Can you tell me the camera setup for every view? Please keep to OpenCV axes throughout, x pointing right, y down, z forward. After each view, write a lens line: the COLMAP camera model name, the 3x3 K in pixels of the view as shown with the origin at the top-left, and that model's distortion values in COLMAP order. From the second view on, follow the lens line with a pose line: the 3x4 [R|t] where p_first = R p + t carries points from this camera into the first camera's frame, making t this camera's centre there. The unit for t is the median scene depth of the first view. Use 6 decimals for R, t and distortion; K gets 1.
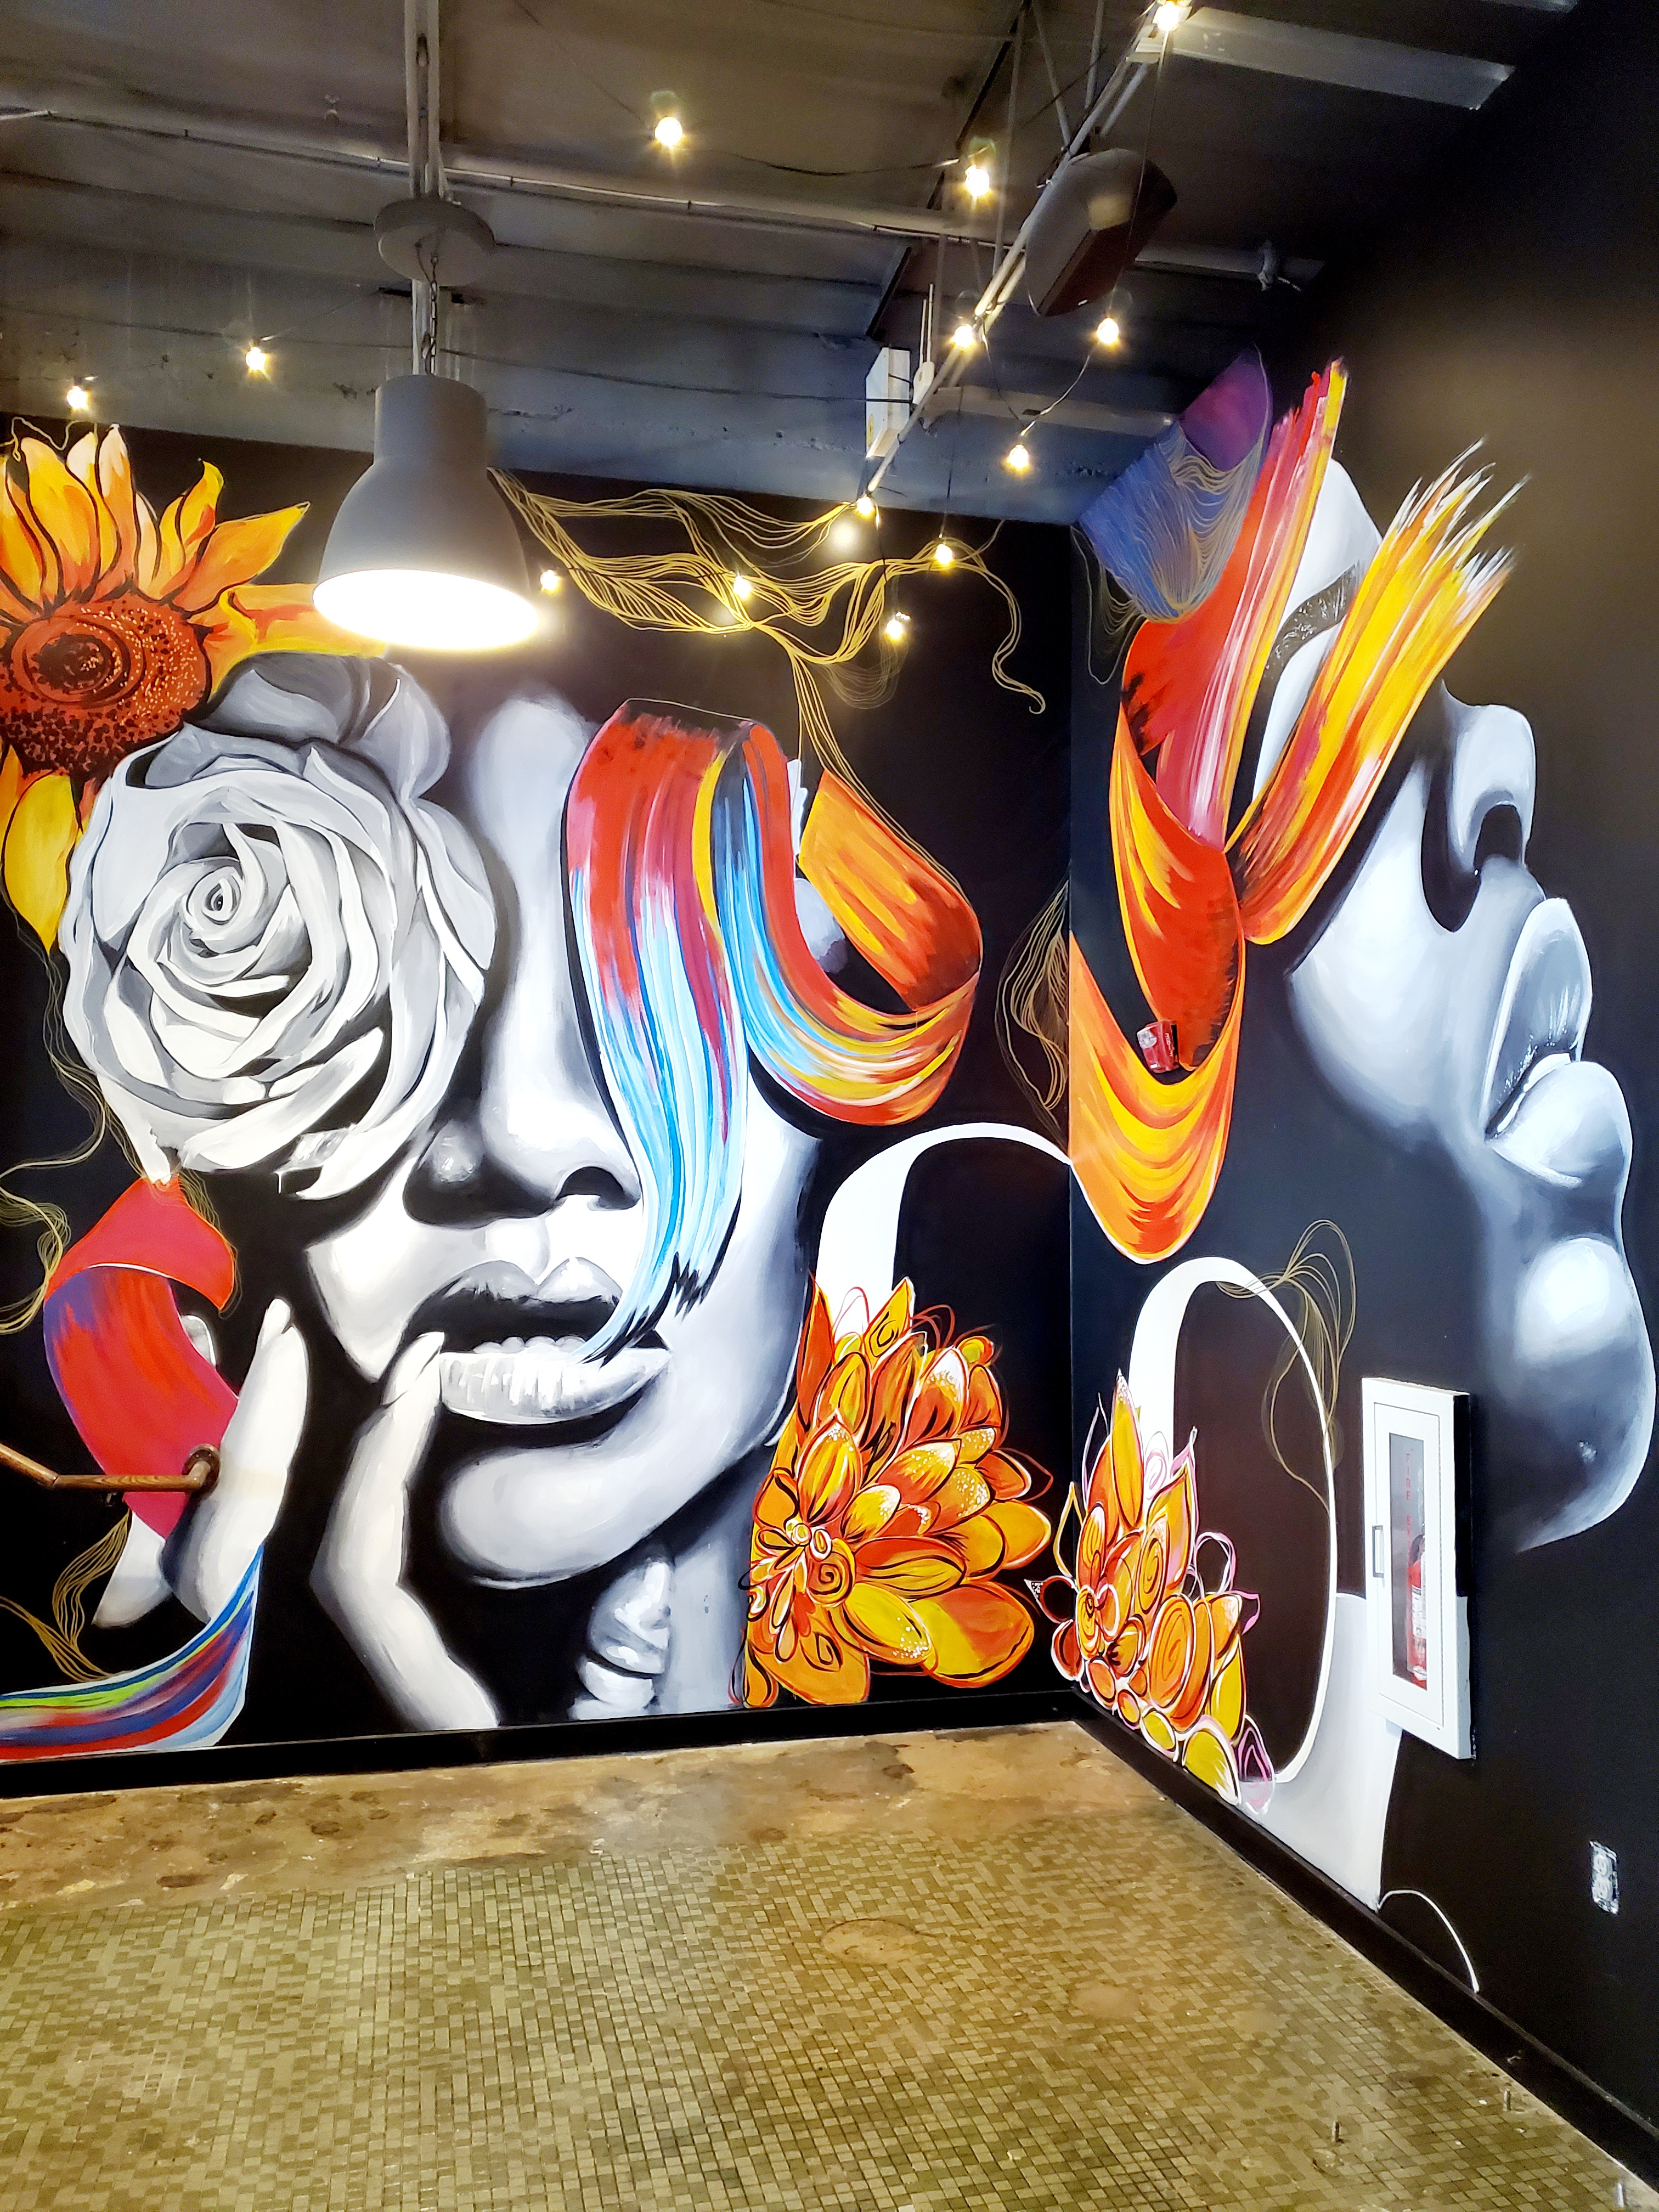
lens RADIAL K [[1693.0, 0, 829.5], [0, 1693.0, 1106.0], [0, 0, 1]] dist [0.054003, -0.002180]
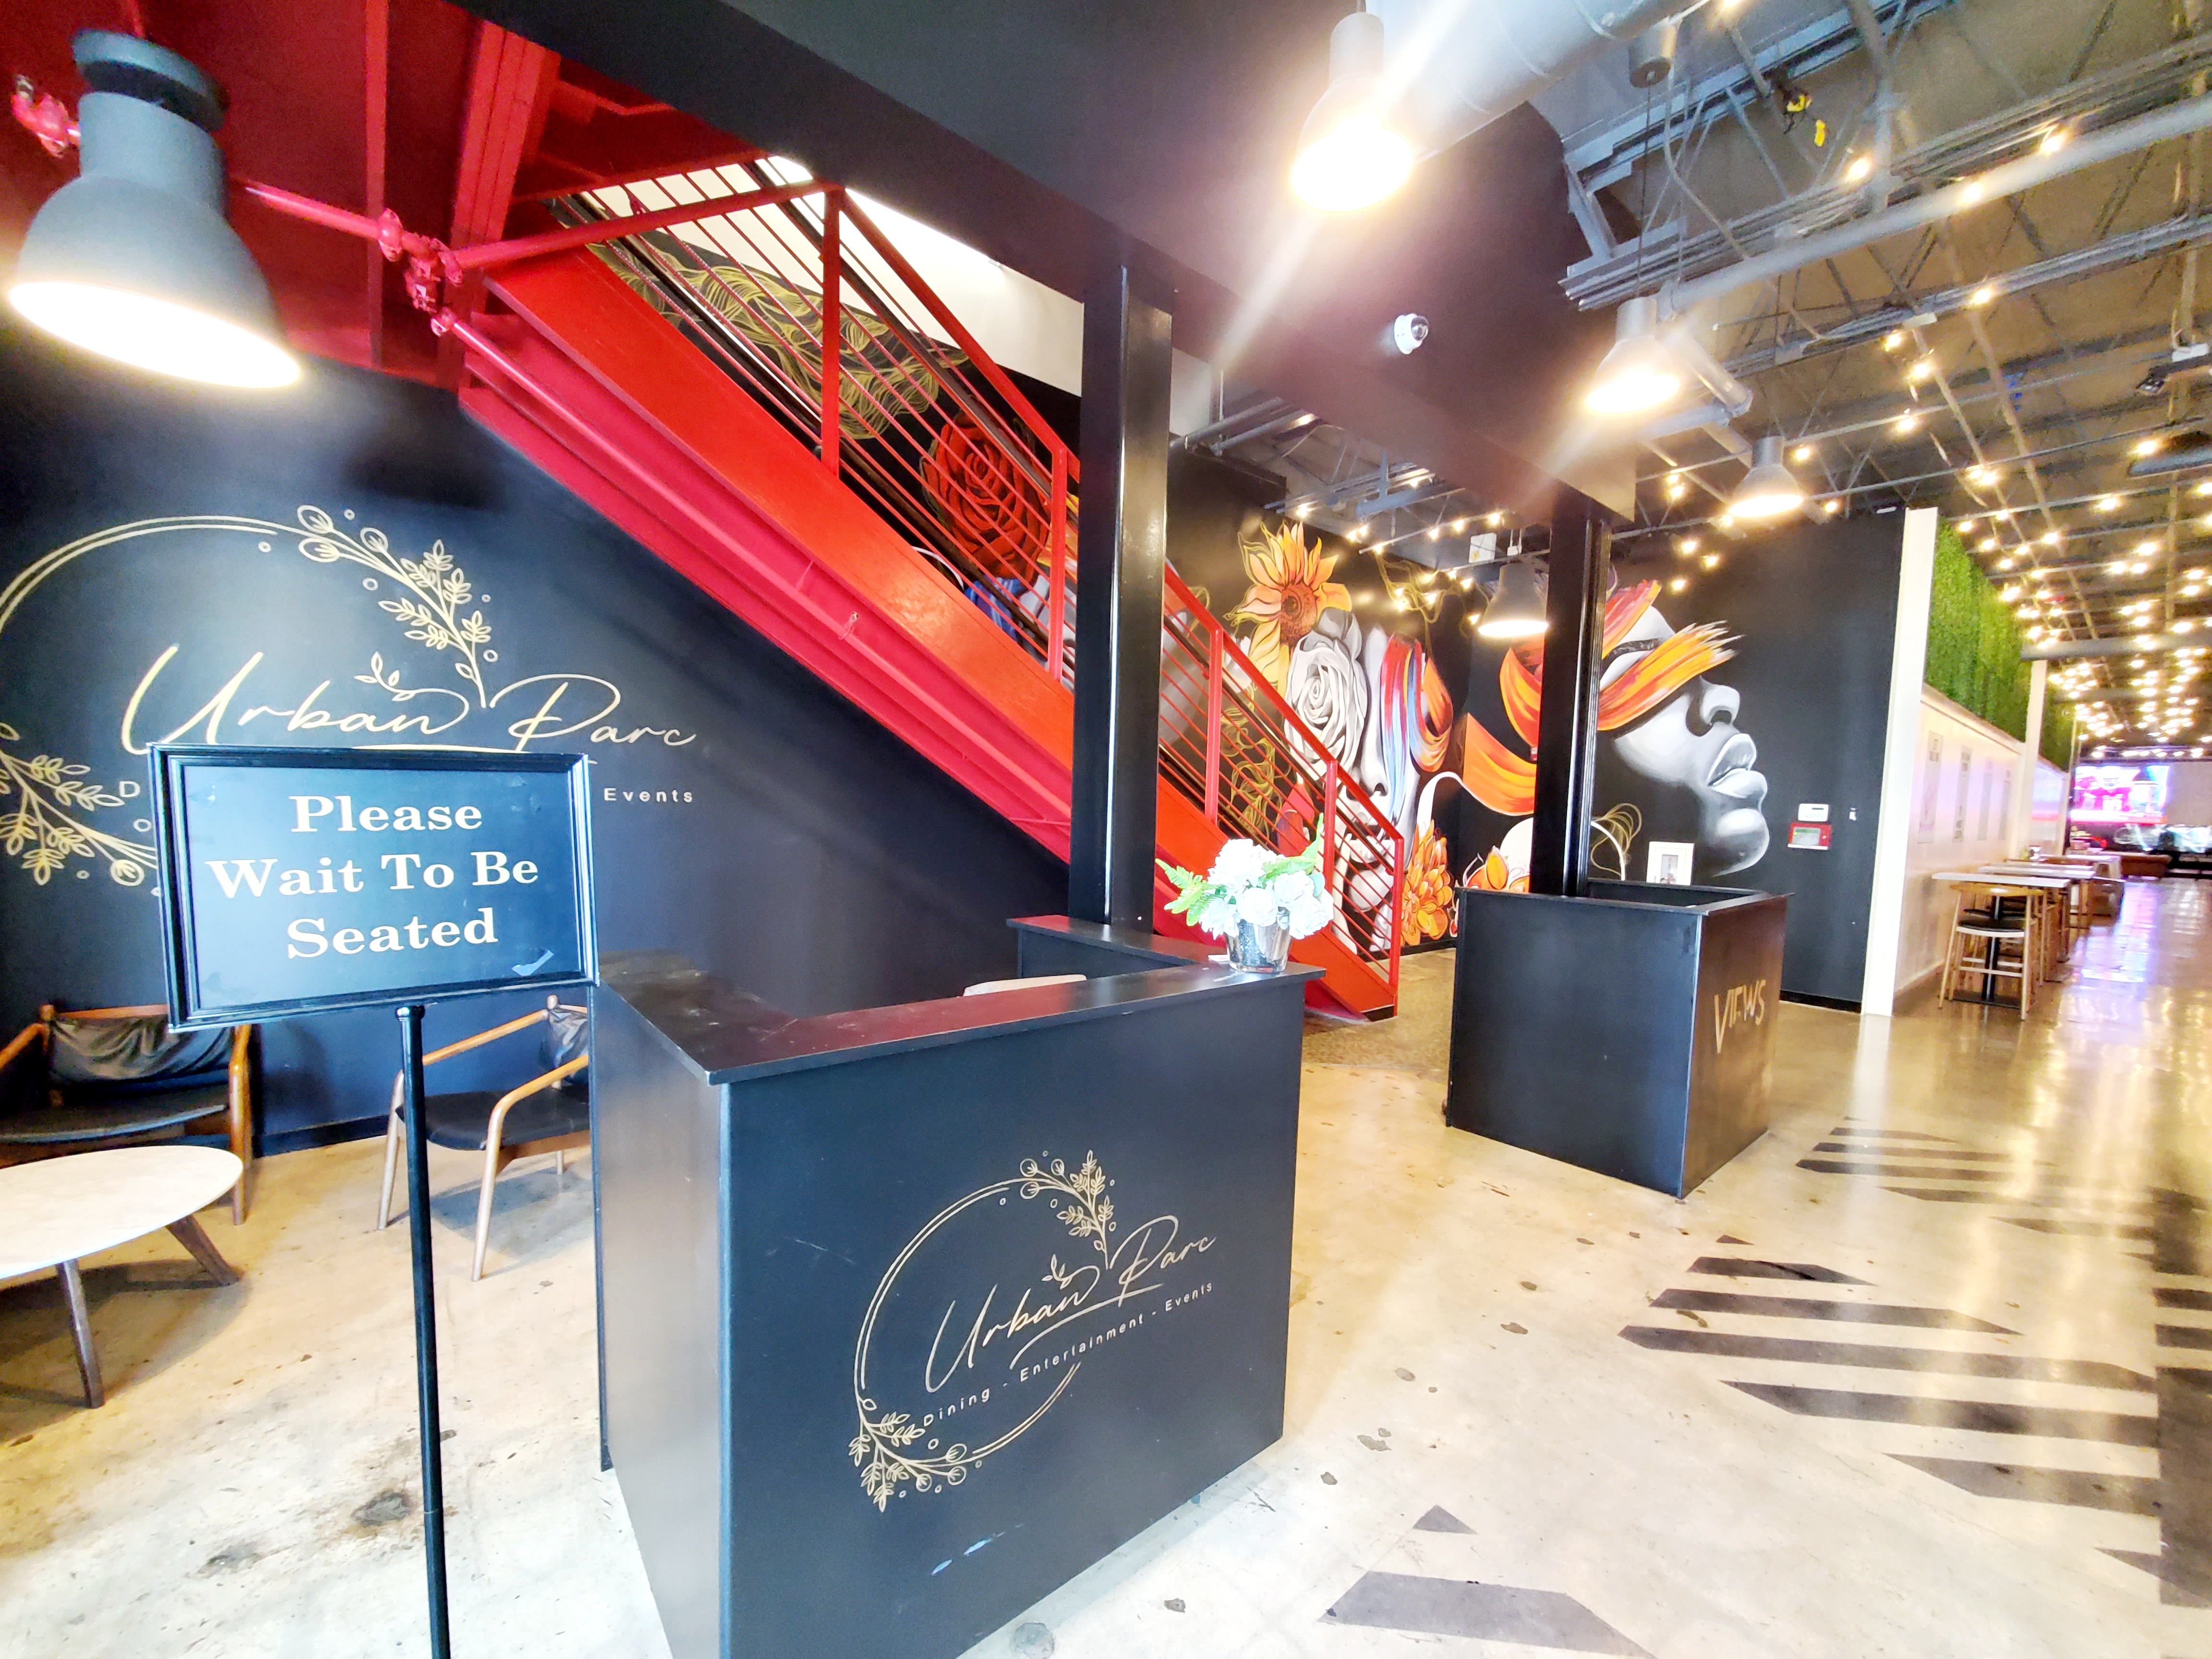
lens RADIAL K [[873.2, 0, 1107.8], [0, 873.2, 875.0], [0, 0, 1]] dist [0.030199, 0.000006]
pose [[0.898649, -0.016190, 0.438370, -1.356528], [-0.051099, 0.988652, 0.141265, 0.001260], [-0.435682, -0.149348, 0.887624, -0.260227]]
